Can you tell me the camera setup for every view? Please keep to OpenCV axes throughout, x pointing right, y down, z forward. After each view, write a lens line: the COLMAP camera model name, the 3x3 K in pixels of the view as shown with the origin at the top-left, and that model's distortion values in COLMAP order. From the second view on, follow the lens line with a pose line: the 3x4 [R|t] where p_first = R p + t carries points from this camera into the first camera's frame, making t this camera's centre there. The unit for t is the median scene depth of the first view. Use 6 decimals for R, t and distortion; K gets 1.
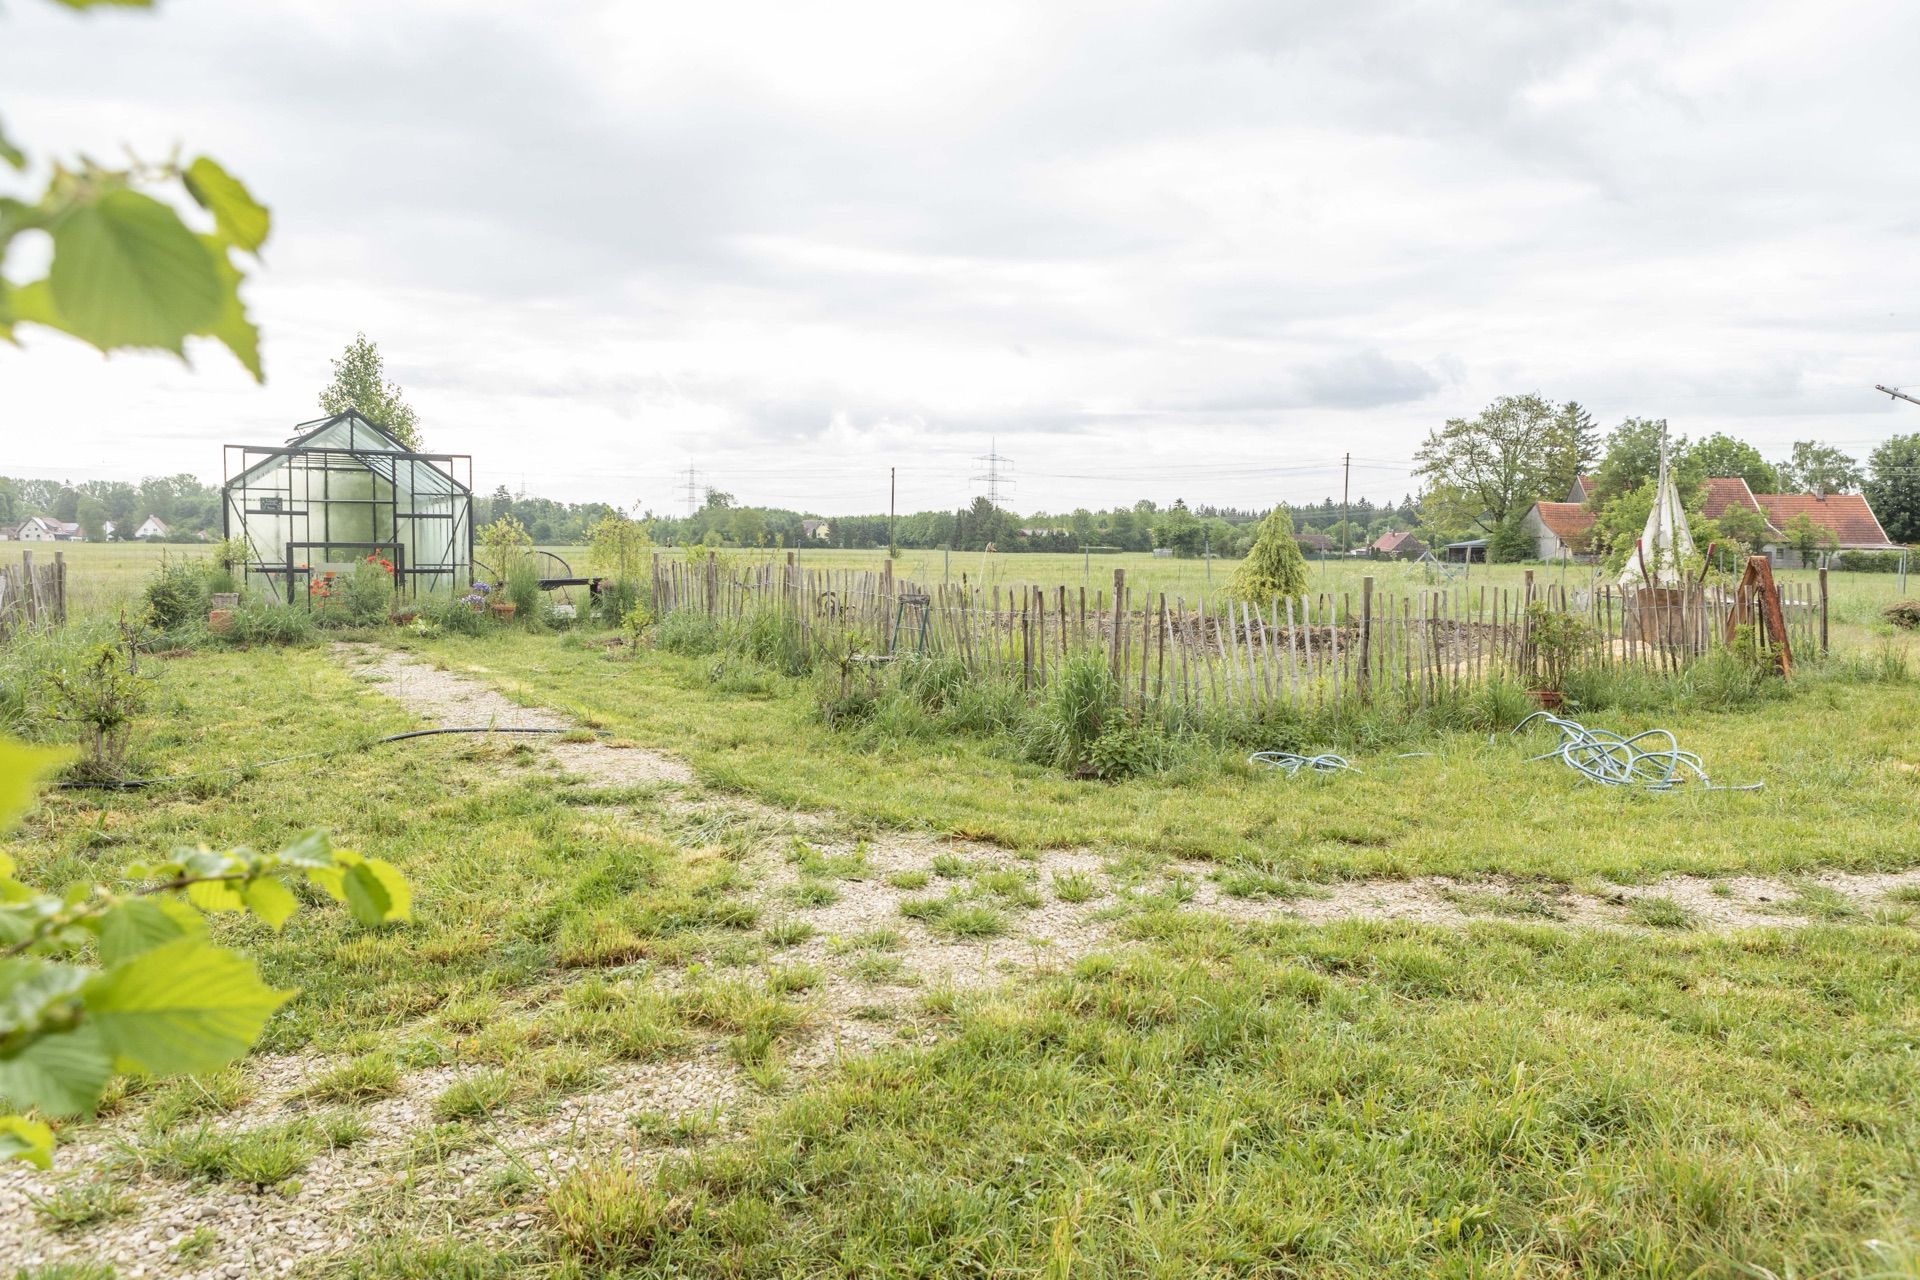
lens RADIAL K [[1348.5, 0, 962.0], [0, 1348.5, 631.4], [0, 0, 1]] dist [-0.001117, -0.000718]
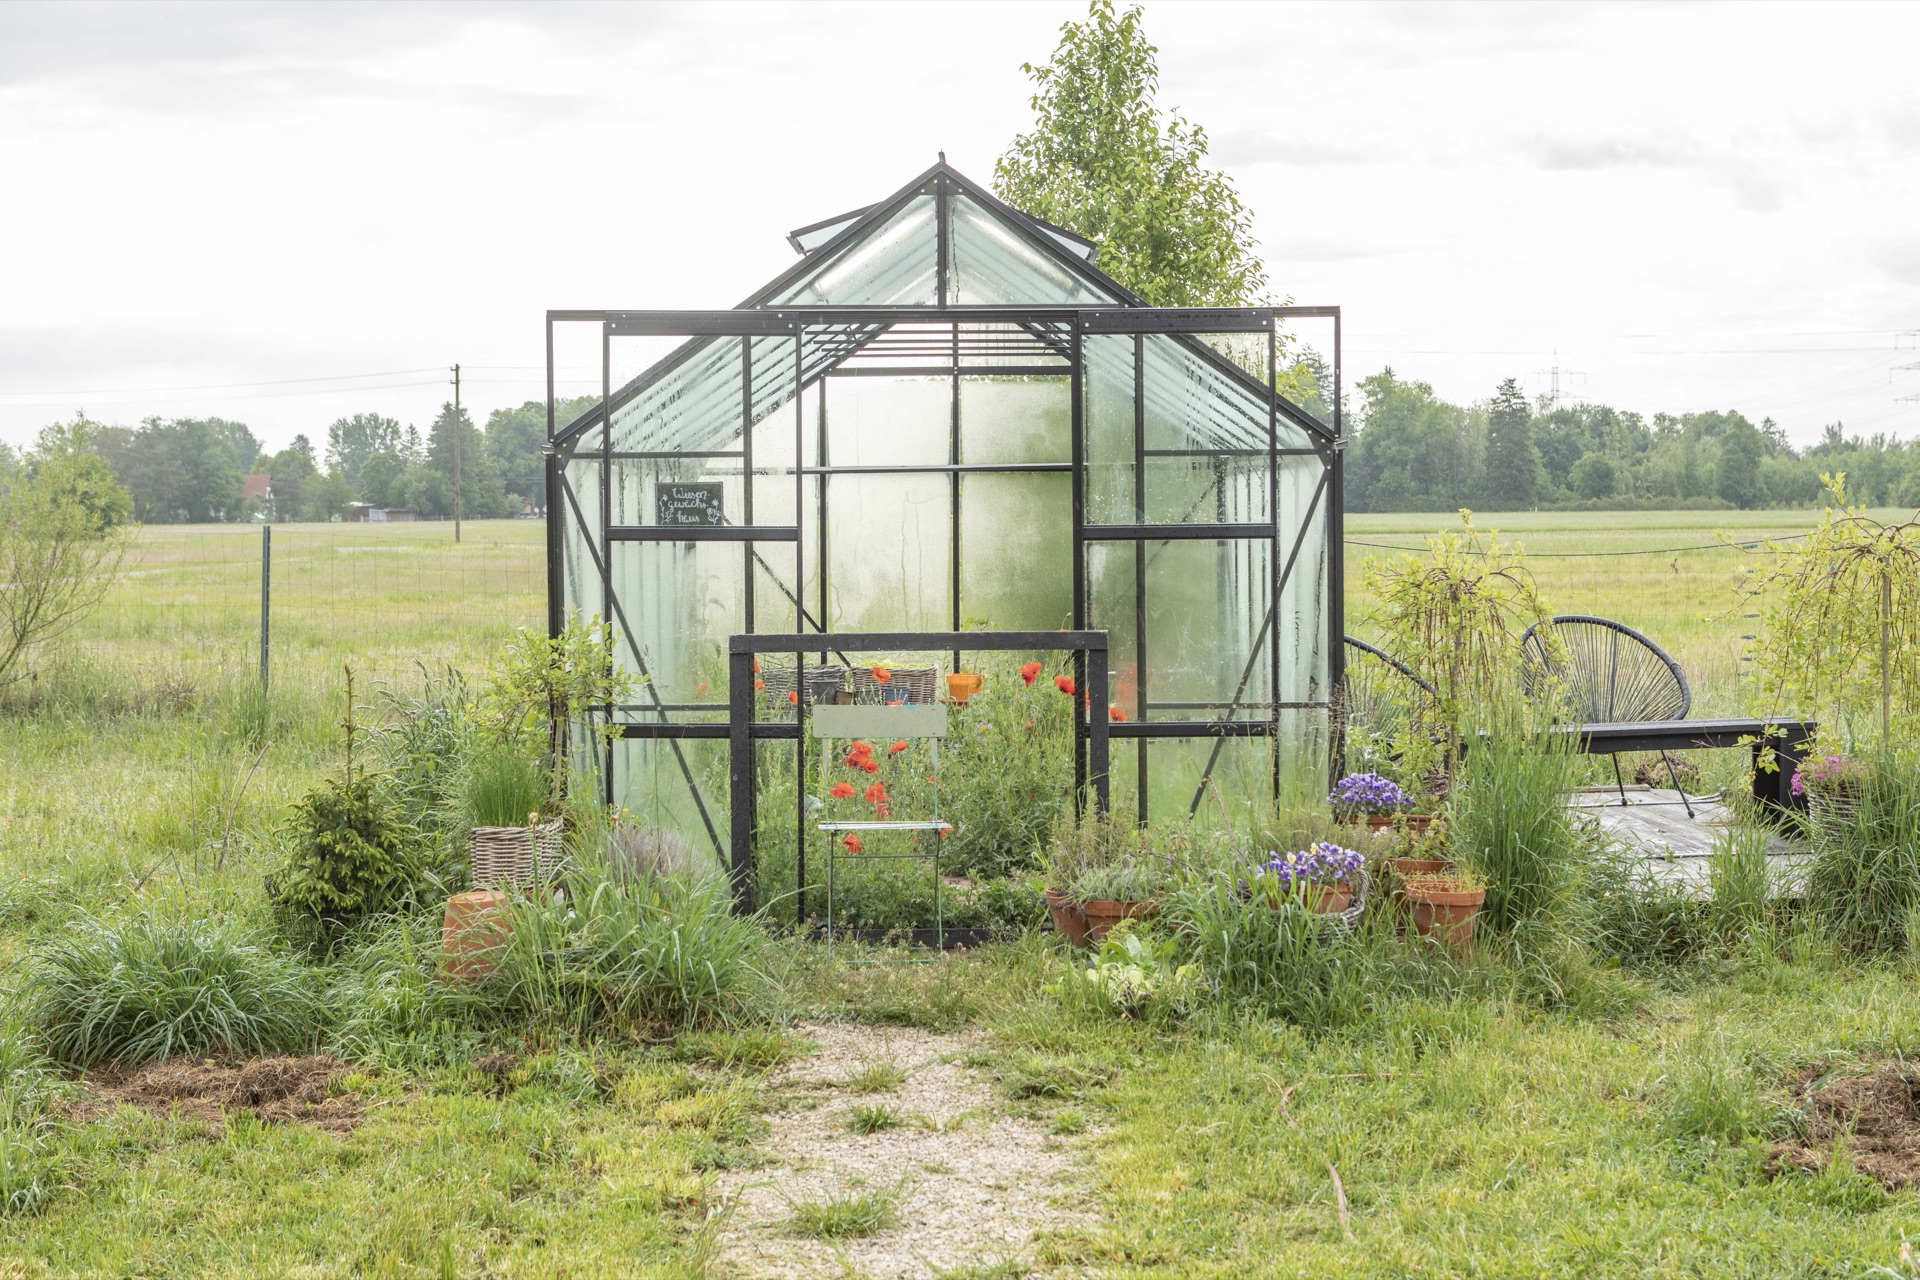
lens RADIAL K [[3033.3, 0, 962.2], [0, 3033.3, 638.5], [0, 0, 1]] dist [-0.036124, 0.000000]
pose [[0.874049, 0.003442, -0.485825, -0.132371], [-0.012722, 0.999794, -0.015805, -0.052711], [0.485670, 0.019995, 0.873913, 0.428393]]
